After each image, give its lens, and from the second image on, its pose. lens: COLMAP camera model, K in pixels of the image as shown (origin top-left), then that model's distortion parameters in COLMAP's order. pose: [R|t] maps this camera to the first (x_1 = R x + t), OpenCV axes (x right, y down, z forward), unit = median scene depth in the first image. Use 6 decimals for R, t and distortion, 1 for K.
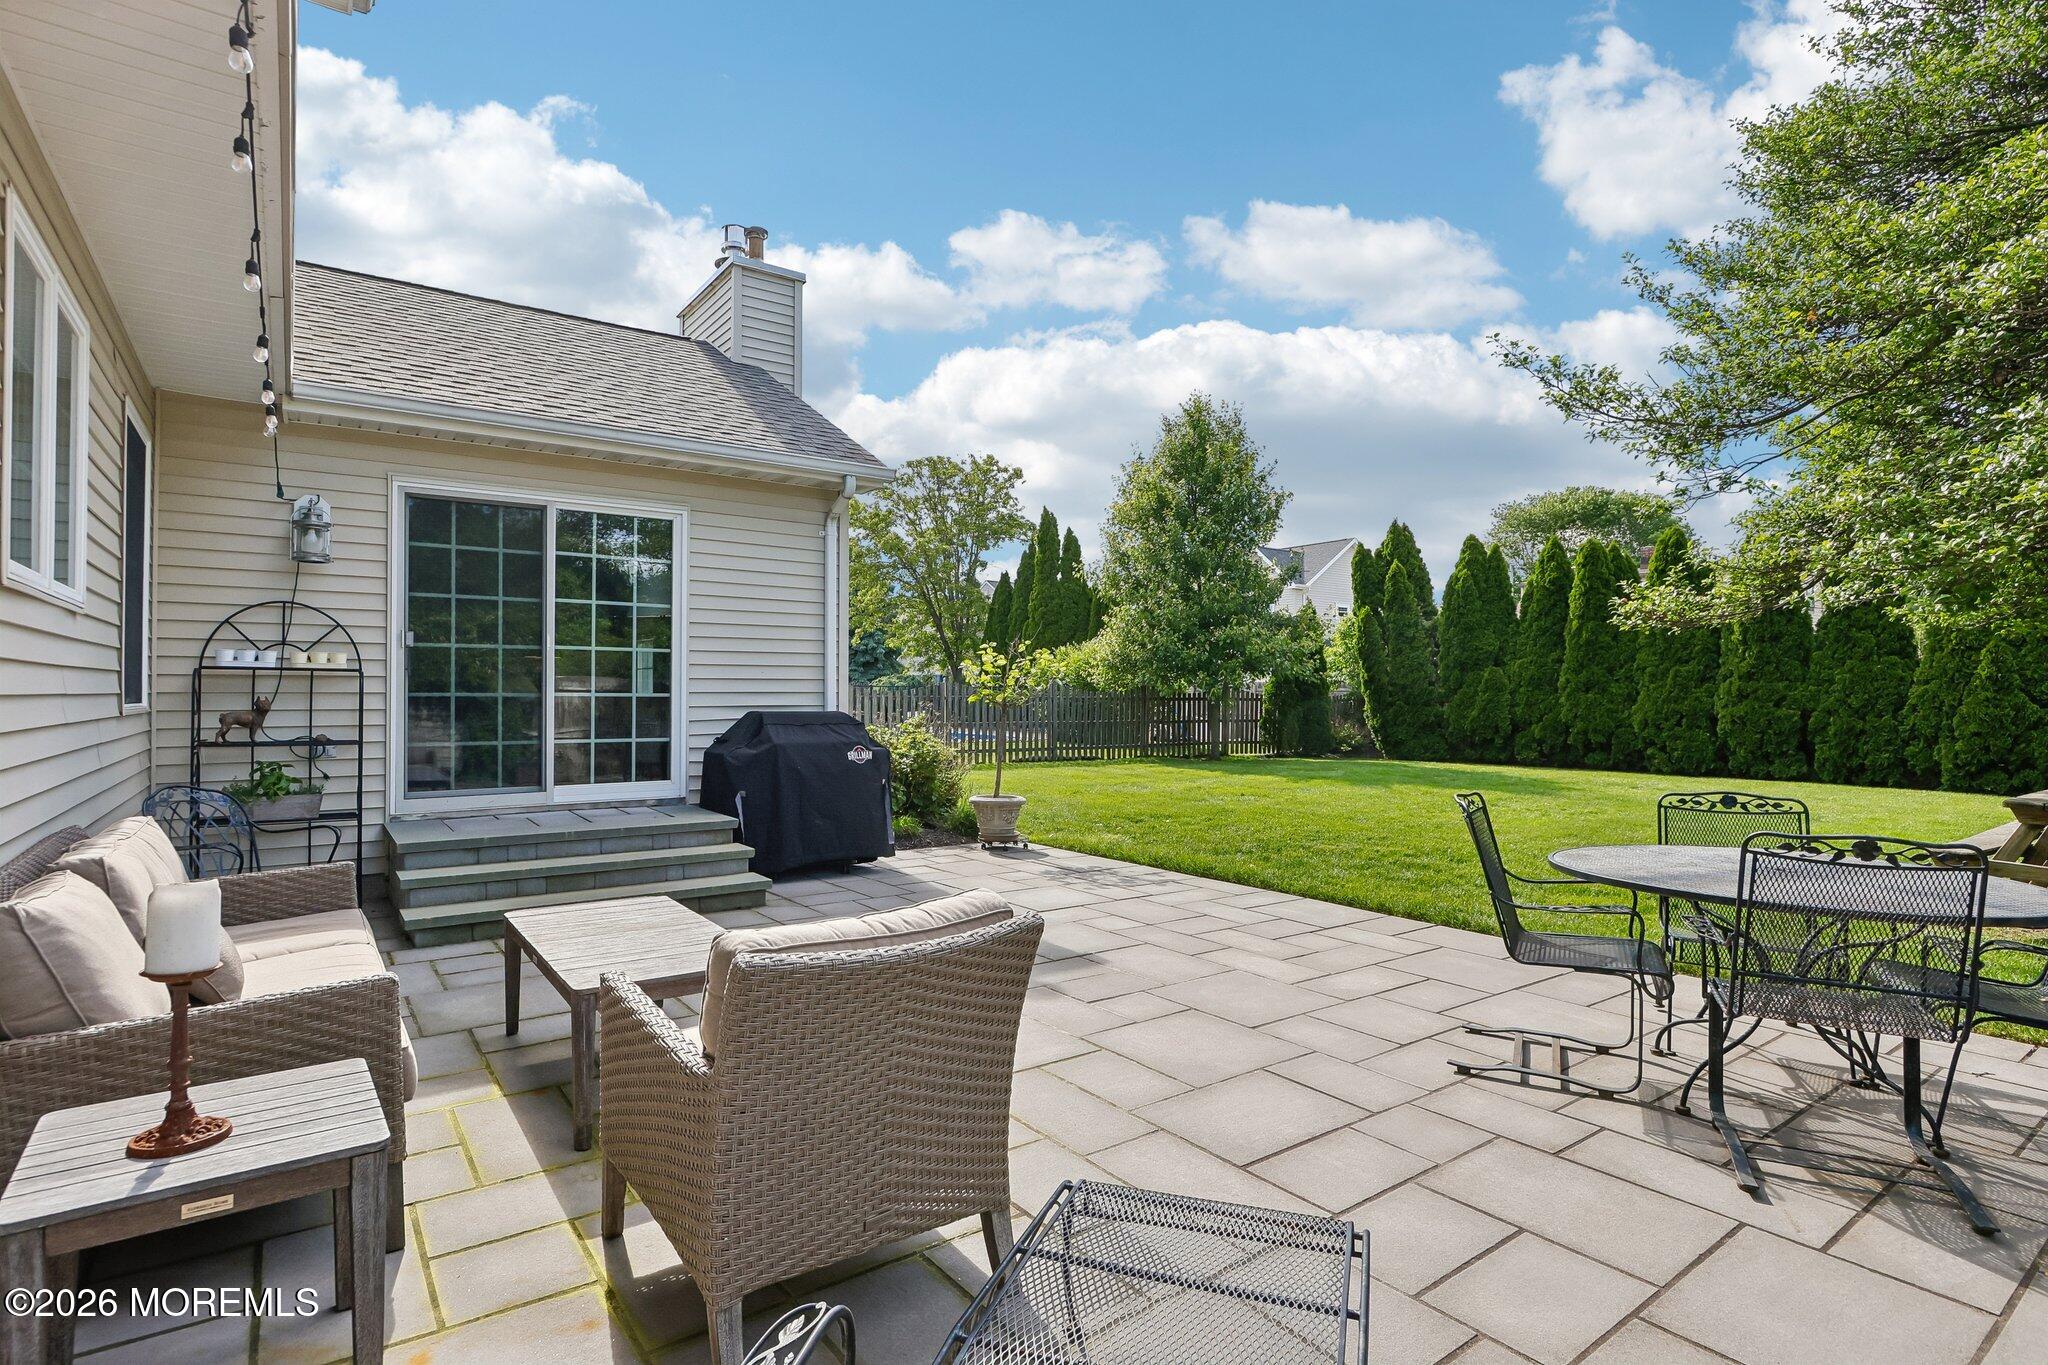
lens RADIAL K [[1003.8, 0, 1013.6], [0, 1003.8, 682.1], [0, 0, 1]] dist [-0.001628, -0.000148]
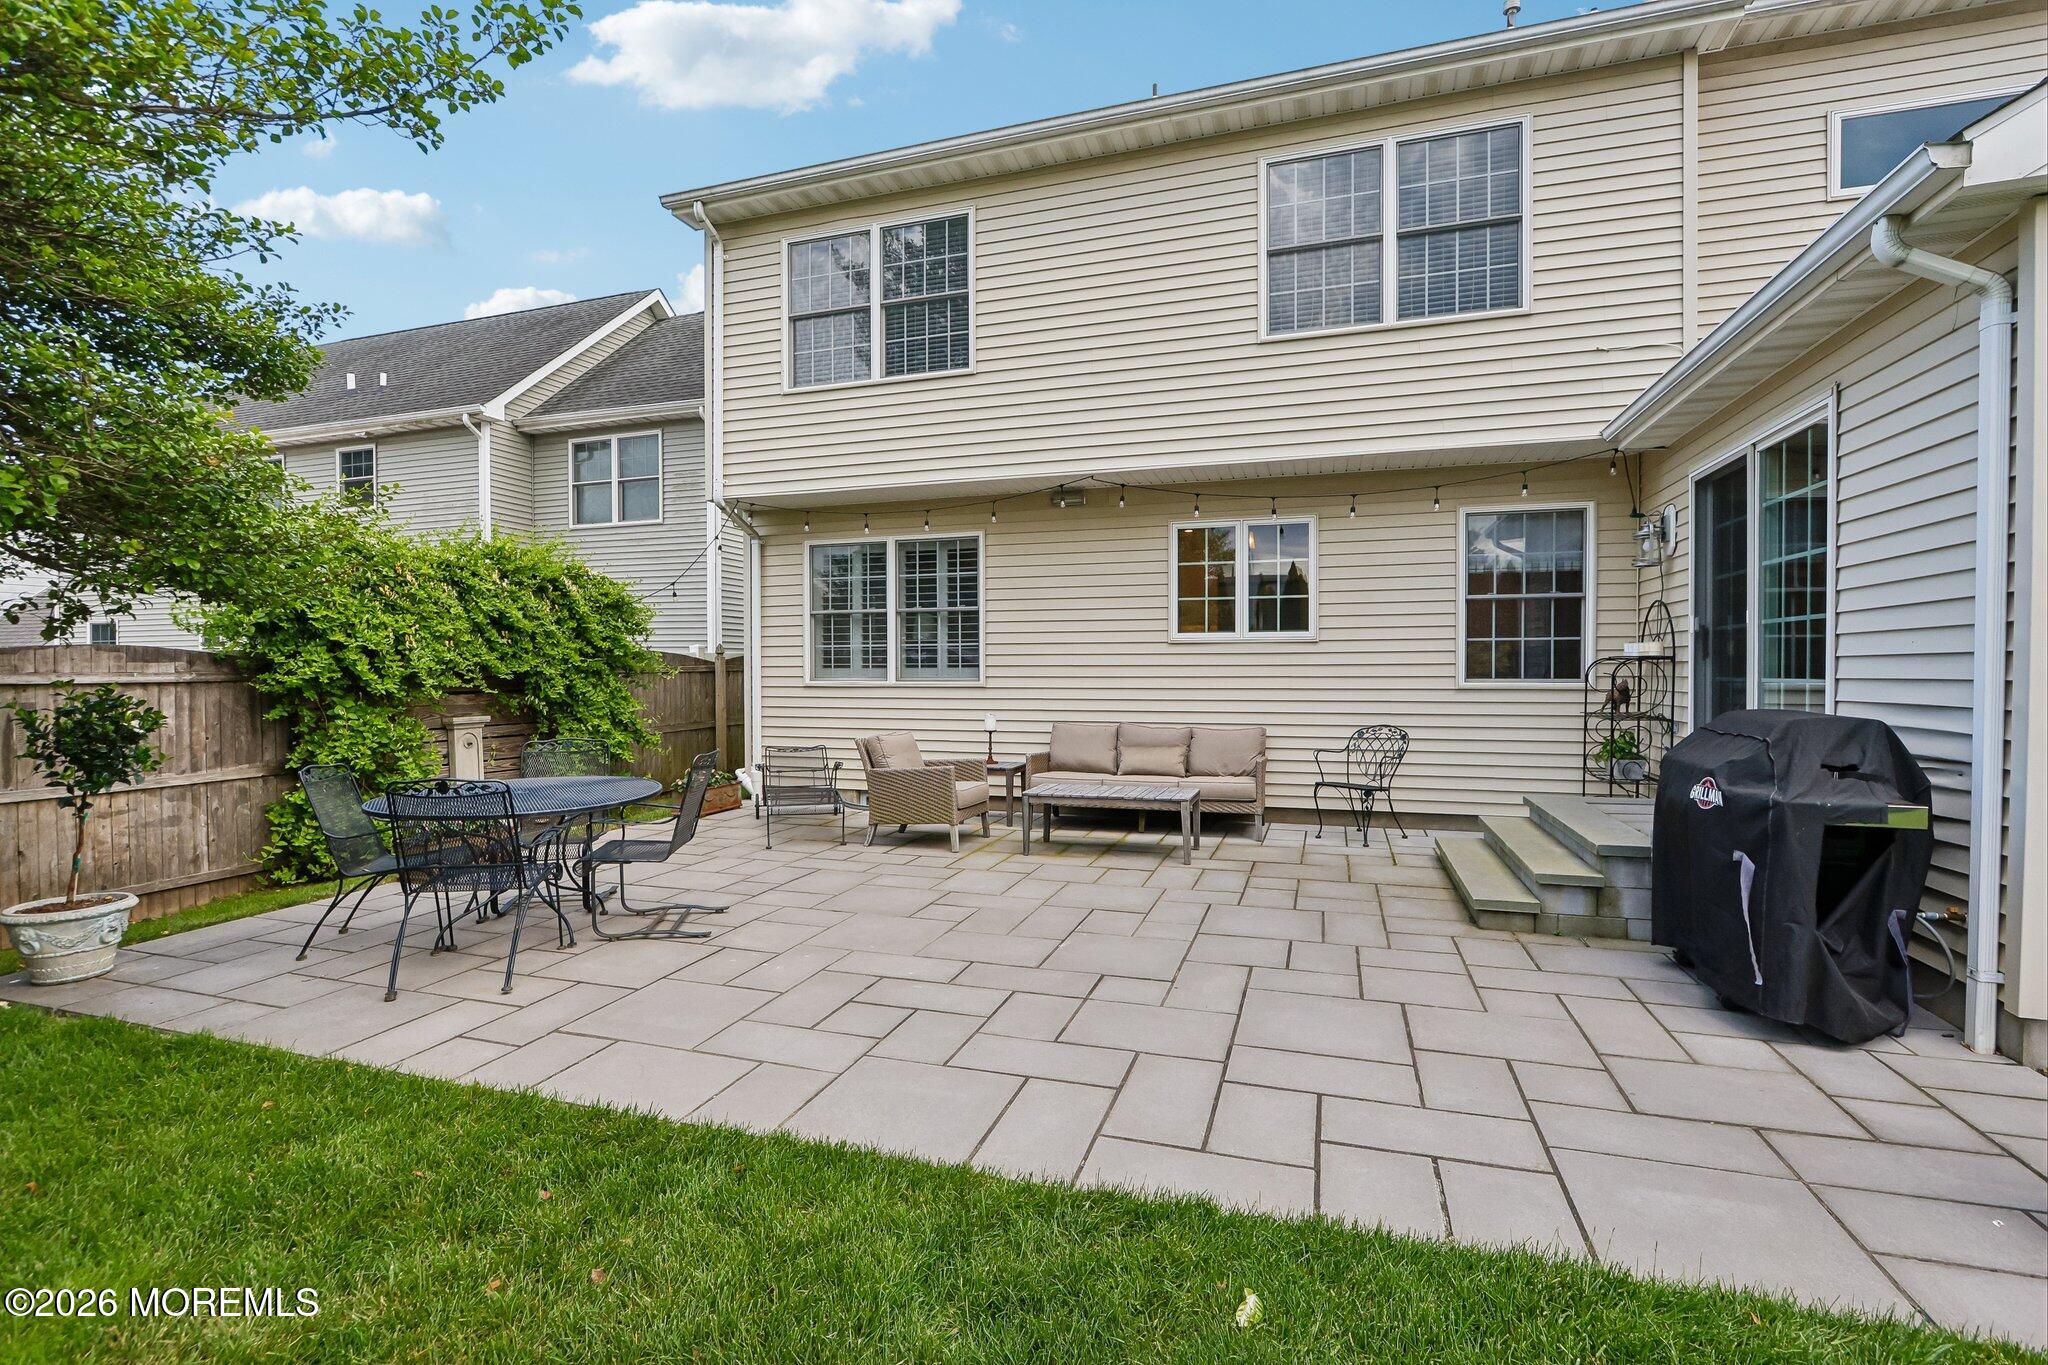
lens RADIAL K [[946.3, 0, 1013.3], [0, 946.3, 687.0], [0, 0, 1]] dist [-0.018242, 0.003391]
pose [[-0.813945, 0.009019, -0.580871, 0.508336], [0.004991, 0.999951, 0.008531, 0.008702], [0.580920, 0.004045, -0.813951, 1.349006]]
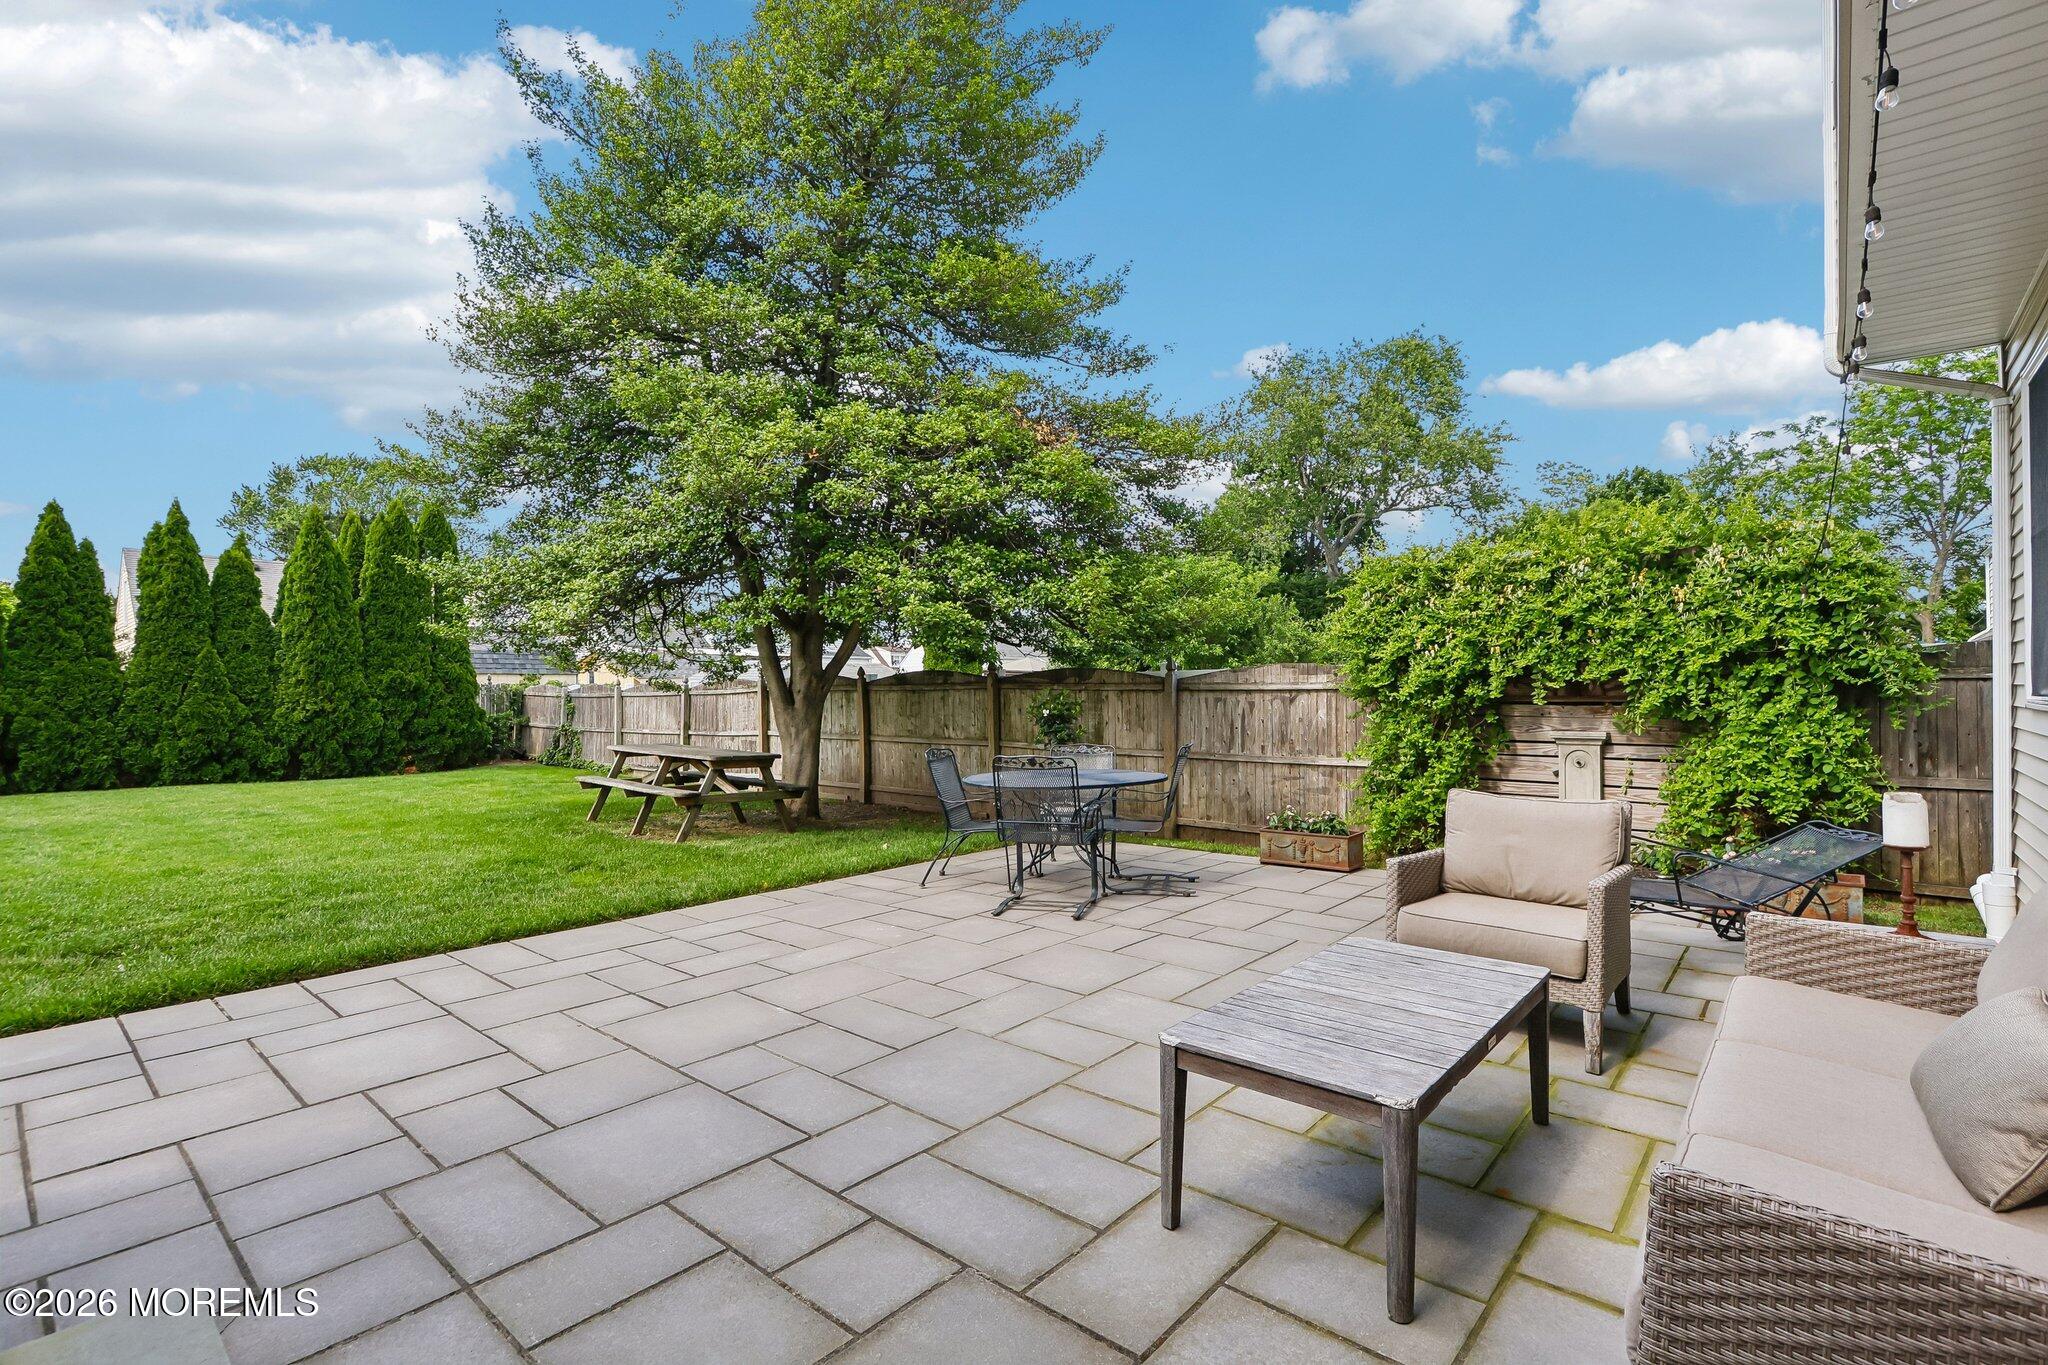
lens RADIAL K [[946.3, 0, 1013.3], [0, 946.3, 687.0], [0, 0, 1]] dist [-0.018242, 0.003391]
pose [[-0.215928, 0.001467, 0.976408, -0.557444], [-0.002195, 0.999996, -0.001988, 0.007263], [-0.976407, -0.002573, -0.215924, 0.771683]]
